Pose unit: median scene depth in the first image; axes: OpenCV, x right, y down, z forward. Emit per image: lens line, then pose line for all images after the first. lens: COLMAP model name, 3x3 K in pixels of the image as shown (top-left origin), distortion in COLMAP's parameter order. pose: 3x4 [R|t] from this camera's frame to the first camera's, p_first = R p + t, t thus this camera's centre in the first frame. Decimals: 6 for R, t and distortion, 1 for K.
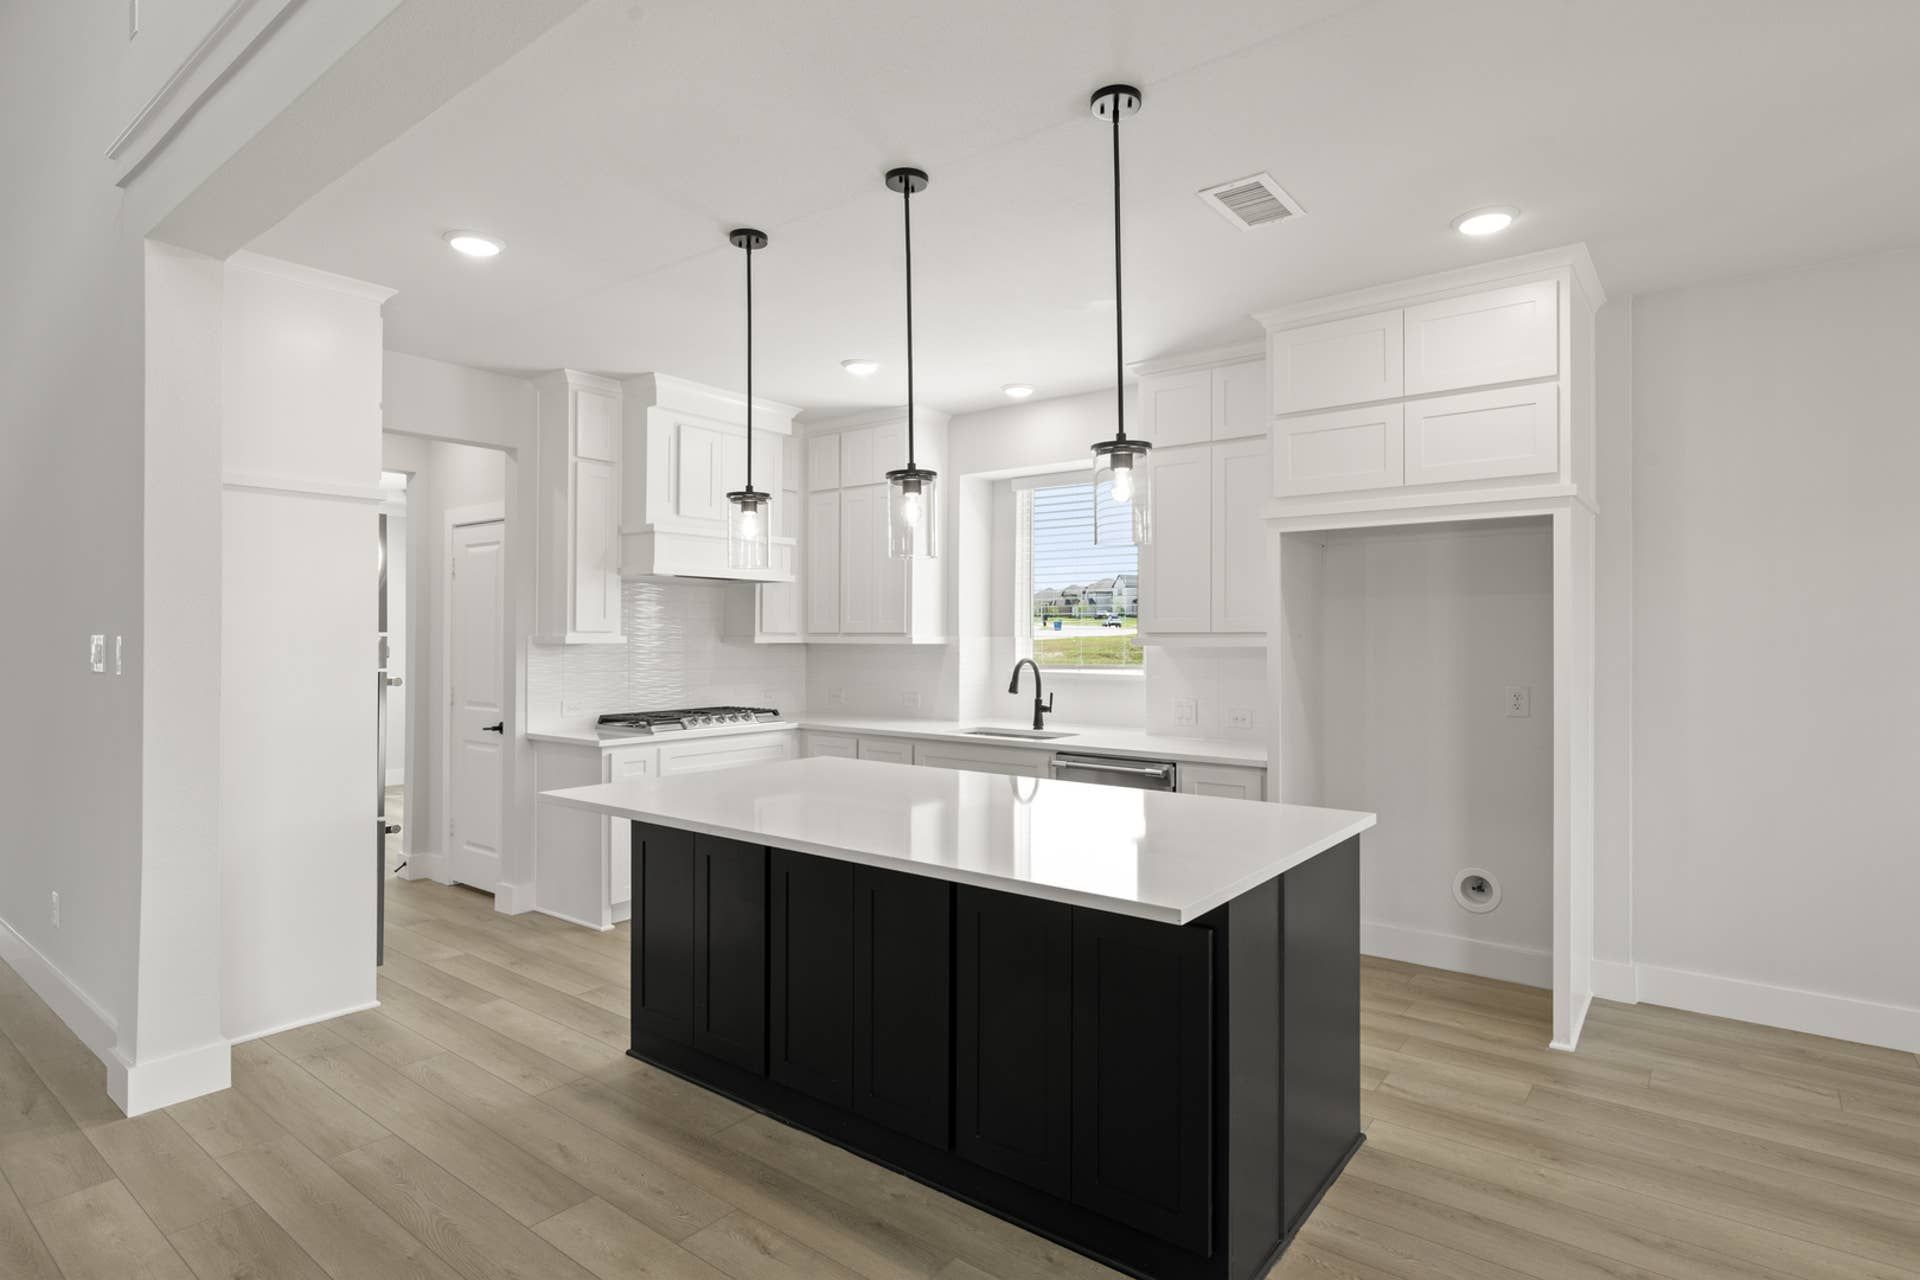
lens RADIAL K [[984.2, 0, 964.9], [0, 984.2, 636.6], [0, 0, 1]] dist [0.001413, 0.000326]
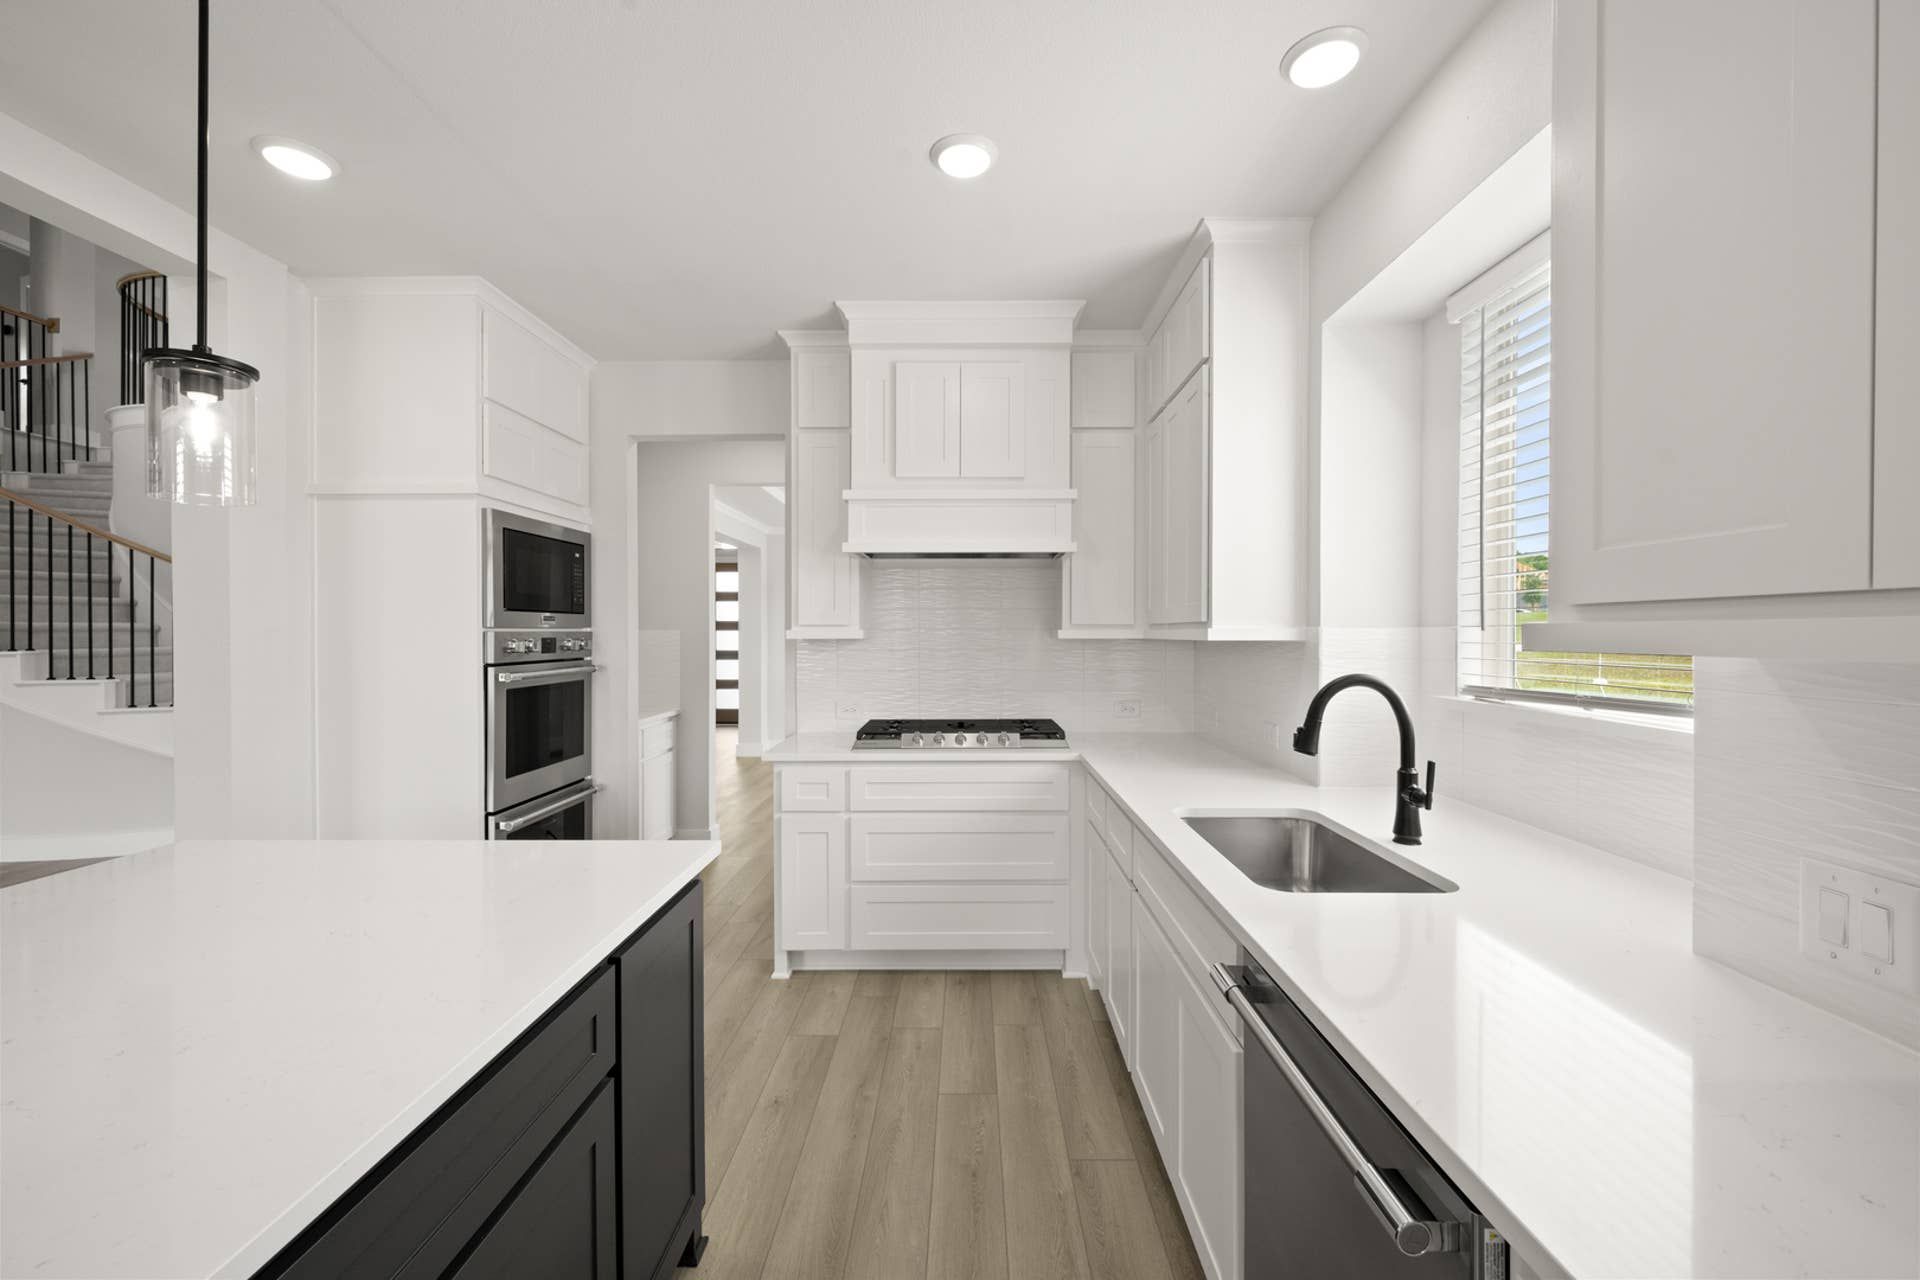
lens RADIAL K [[756.4, 0, 962.6], [0, 756.4, 638.7], [0, 0, 1]] dist [0.001255, 0.000231]
pose [[0.609827, 0.004228, -0.792524, 0.236702], [0.004820, 0.999947, 0.009044, 0.001351], [0.792520, -0.009335, 0.609774, 0.701409]]
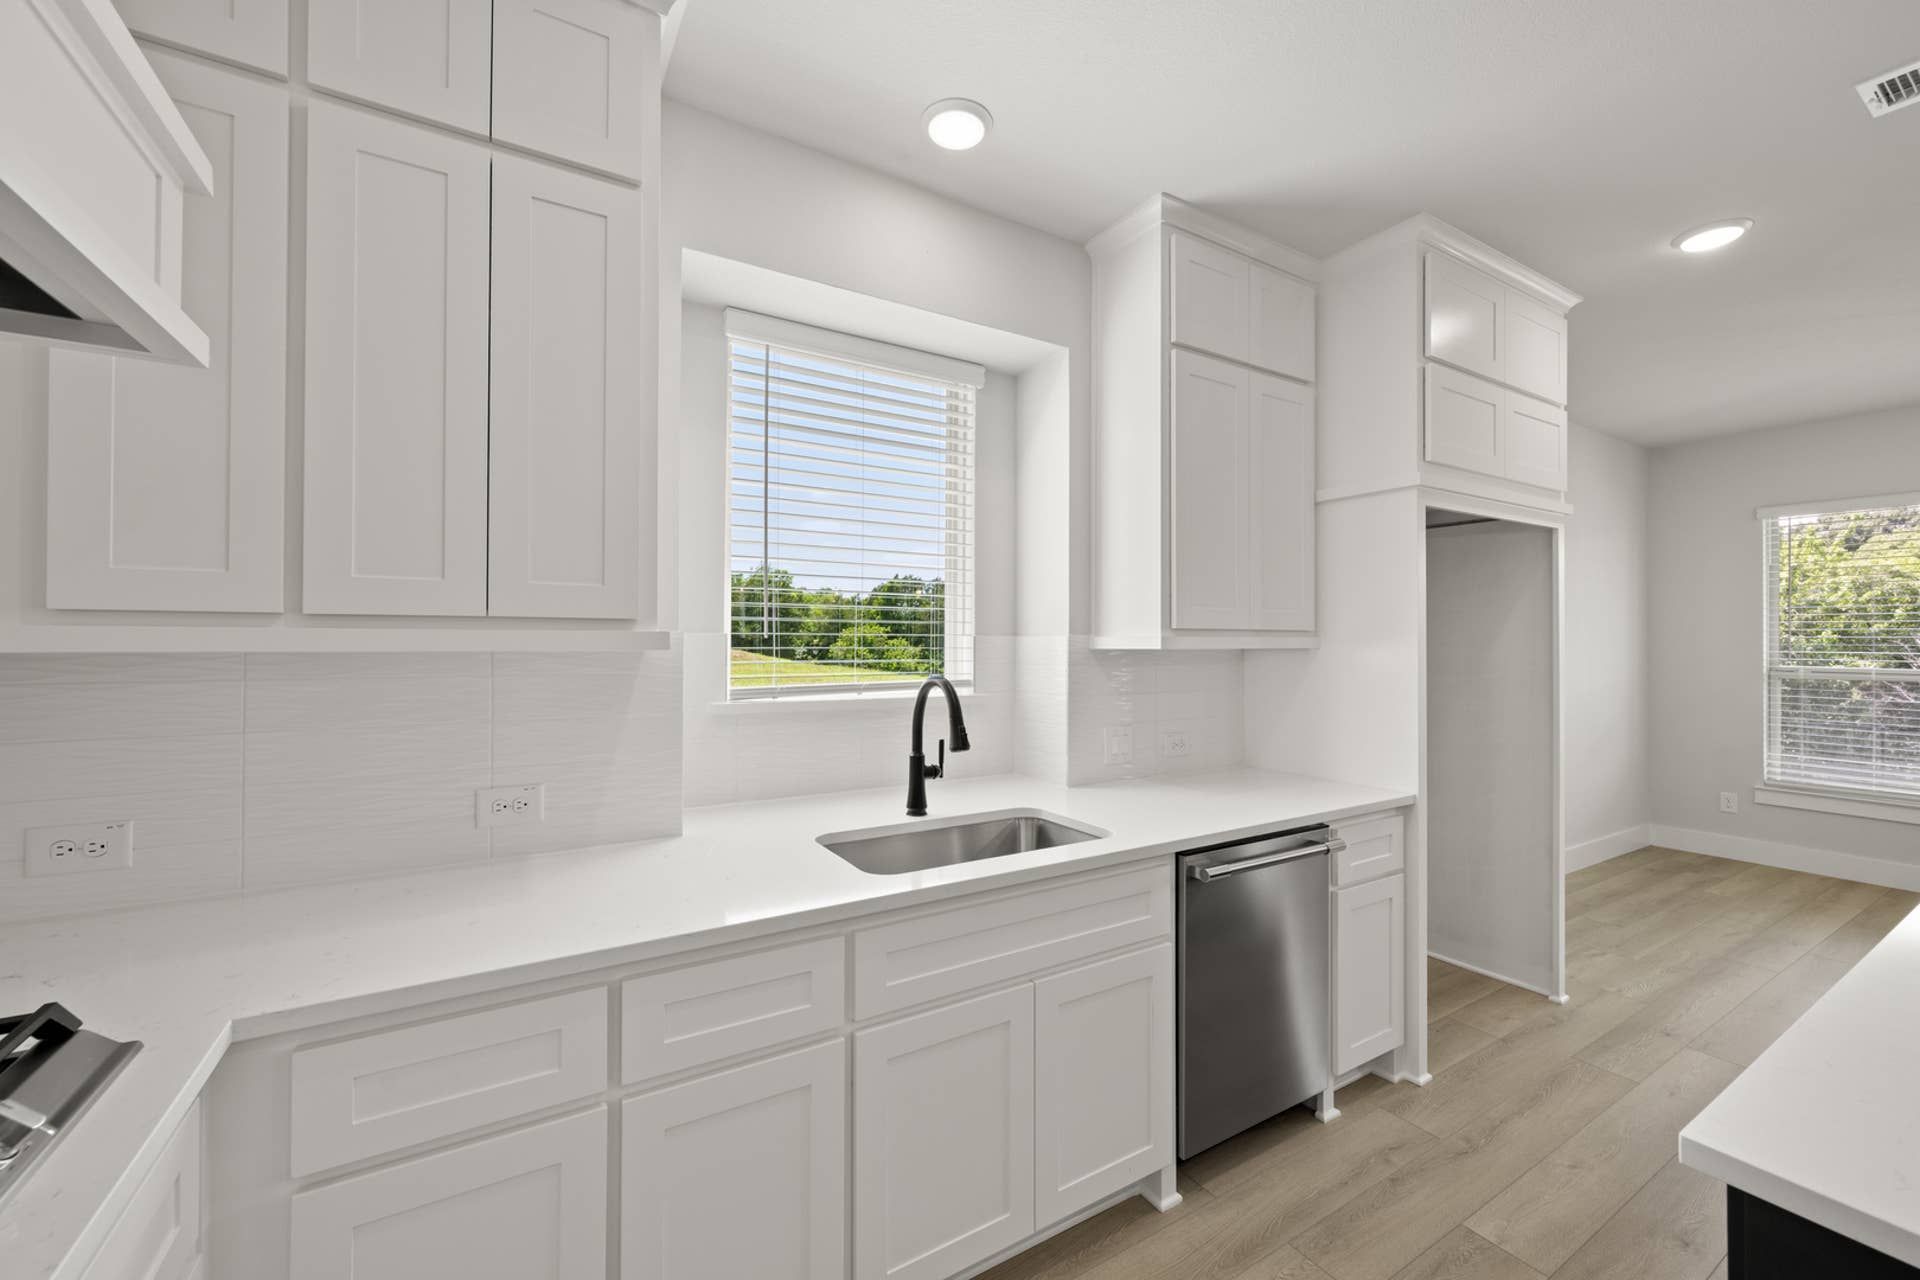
lens RADIAL K [[749.0, 0, 957.4], [0, 749.0, 635.3], [0, 0, 1]] dist [0.000477, -0.000030]
pose [[0.359262, 0.003746, 0.933229, -0.307827], [-0.004991, 0.999985, -0.002093, 0.002053], [-0.933223, -0.003906, 0.359275, 0.913760]]
